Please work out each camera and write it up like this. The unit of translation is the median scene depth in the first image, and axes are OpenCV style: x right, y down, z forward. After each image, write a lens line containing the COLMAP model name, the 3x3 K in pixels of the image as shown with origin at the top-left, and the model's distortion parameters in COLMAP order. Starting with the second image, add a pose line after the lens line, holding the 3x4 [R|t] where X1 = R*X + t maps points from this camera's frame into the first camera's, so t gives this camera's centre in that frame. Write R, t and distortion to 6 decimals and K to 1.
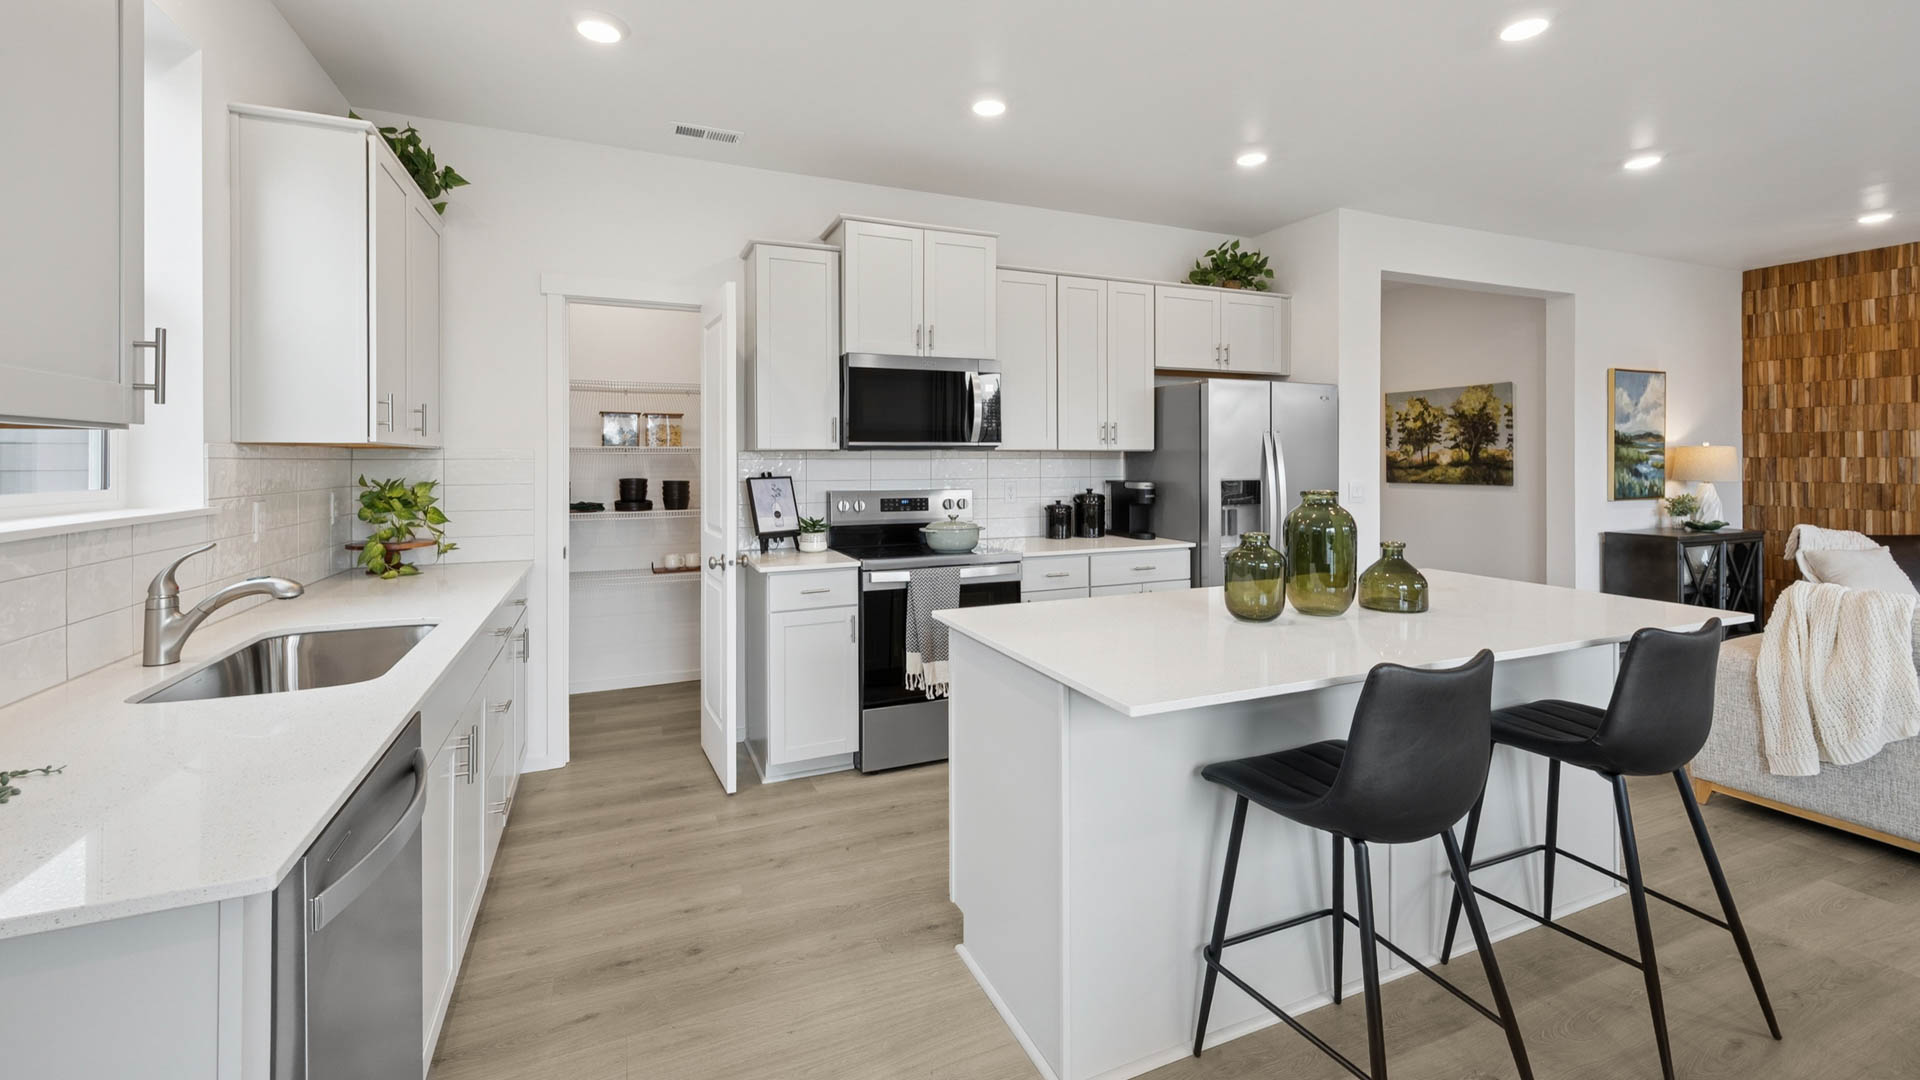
lens RADIAL K [[769.8, 0, 957.4], [0, 769.8, 459.3], [0, 0, 1]] dist [0.014667, -0.000528]
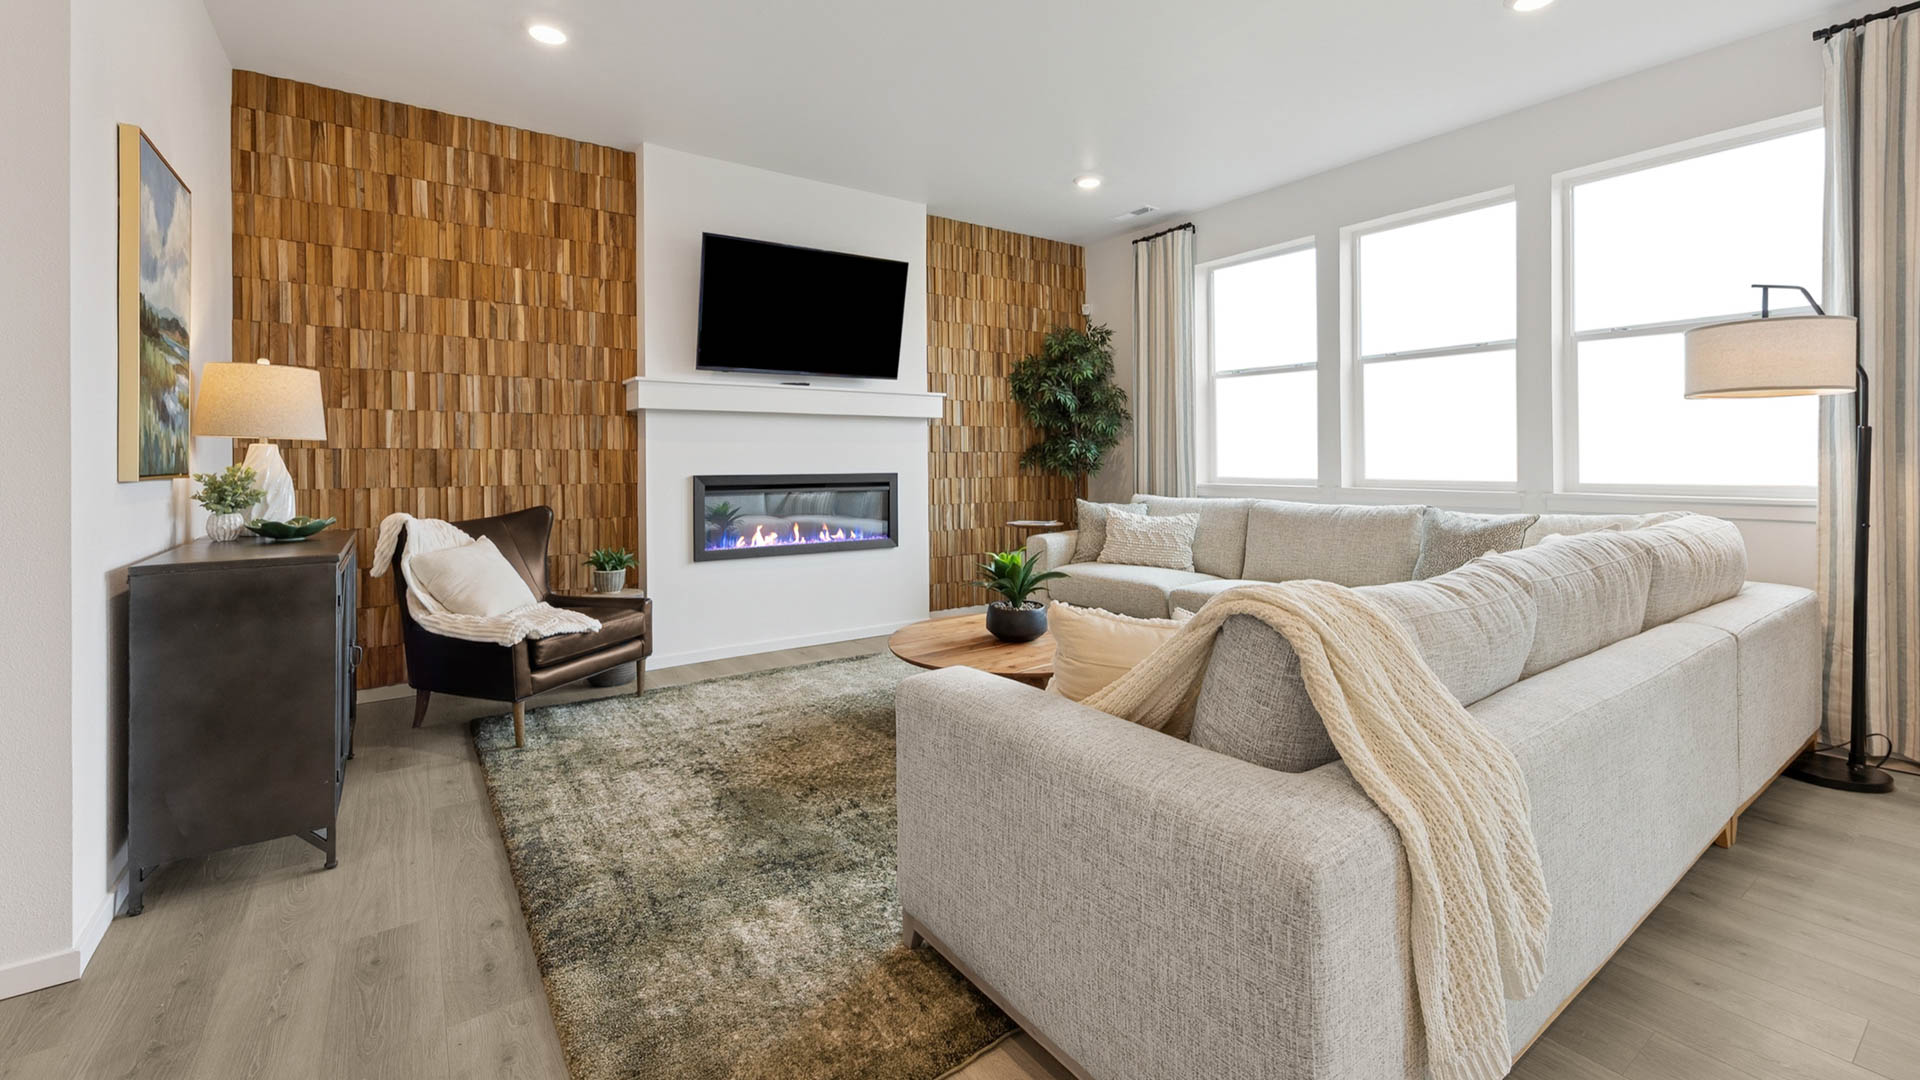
lens RADIAL K [[769.8, 0, 982.1], [0, 769.8, 452.7], [0, 0, 1]] dist [0.014667, -0.000528]
pose [[-0.189199, 0.009217, 0.981896, 0.397660], [0.003526, 0.999956, -0.008707, 0.041145], [-0.981932, 0.001815, -0.189223, 0.635703]]
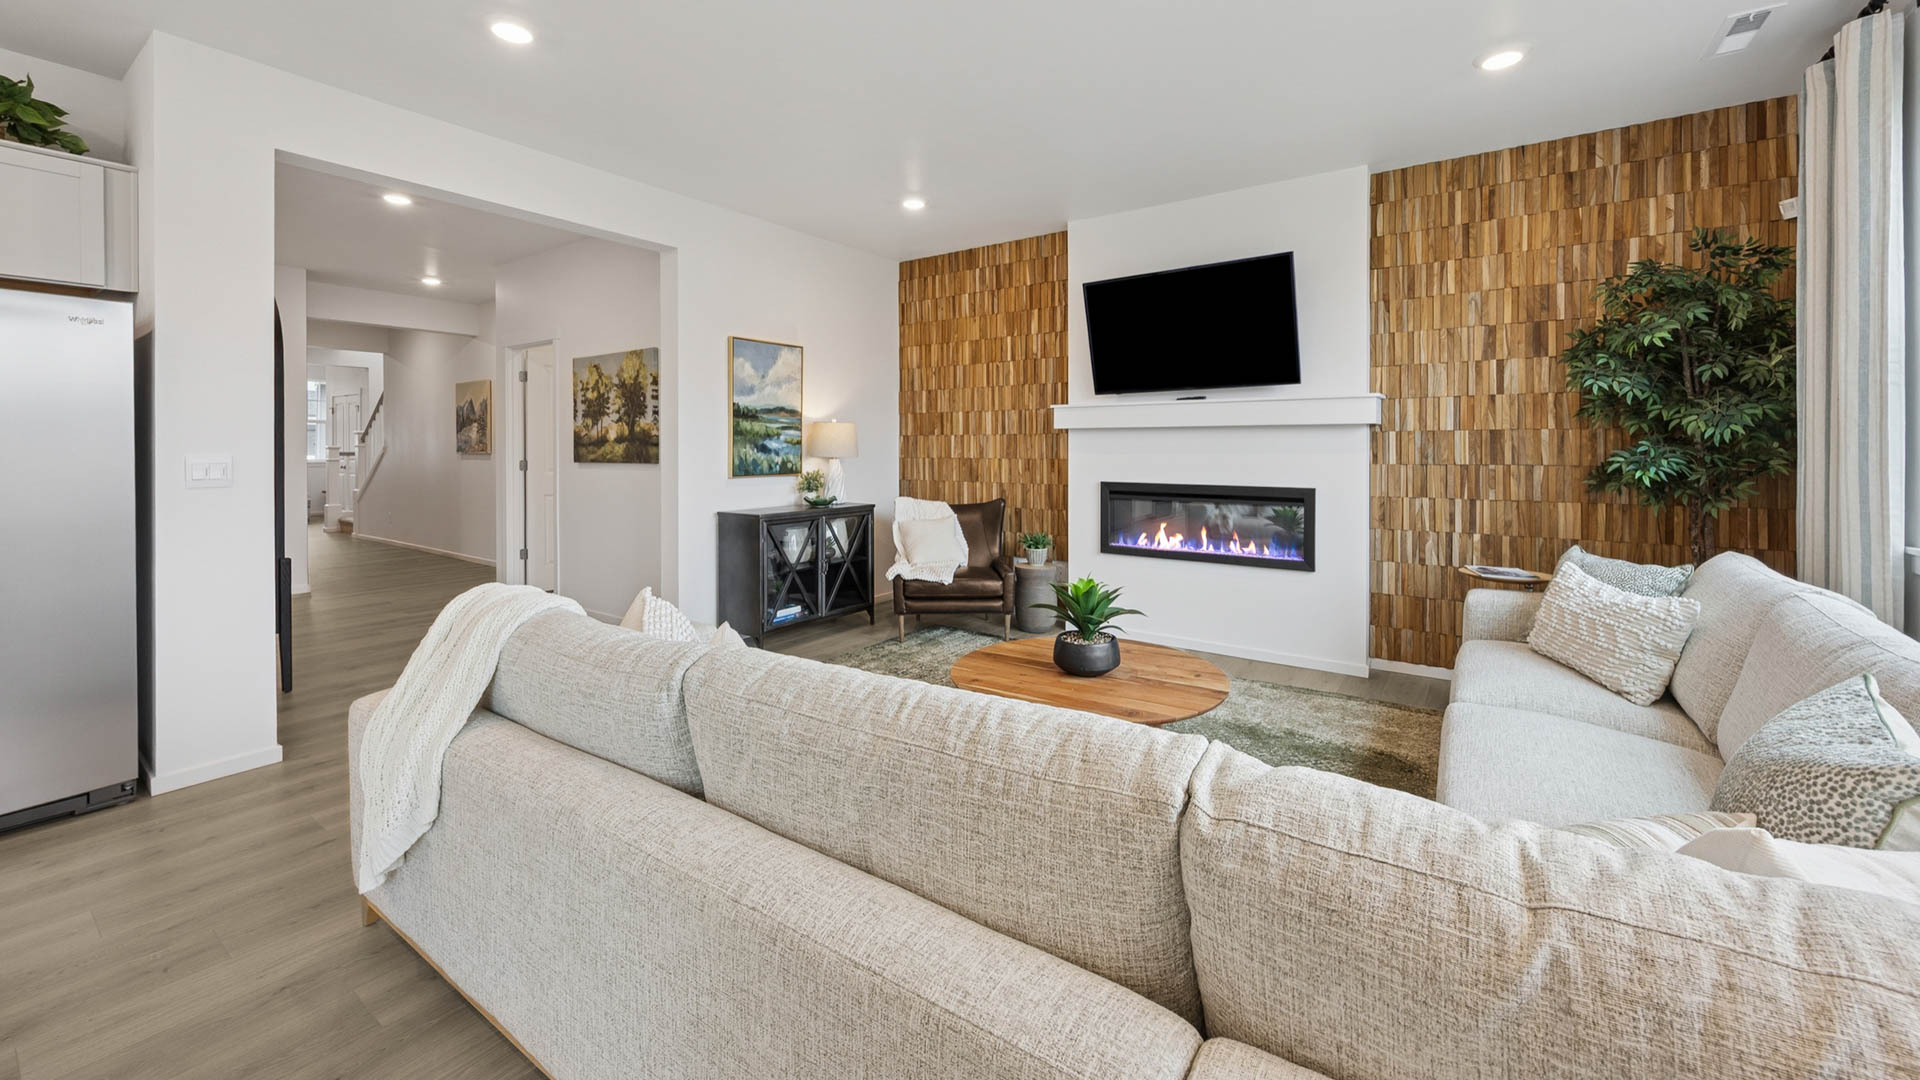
lens RADIAL K [[769.8, 0, 925.3], [0, 769.8, 447.7], [0, 0, 1]] dist [0.014667, -0.000528]
pose [[0.864031, 0.002765, 0.503430, 0.550082], [-0.001705, 0.999995, -0.002565, 0.018036], [-0.503435, 0.001358, 0.864032, 0.078406]]
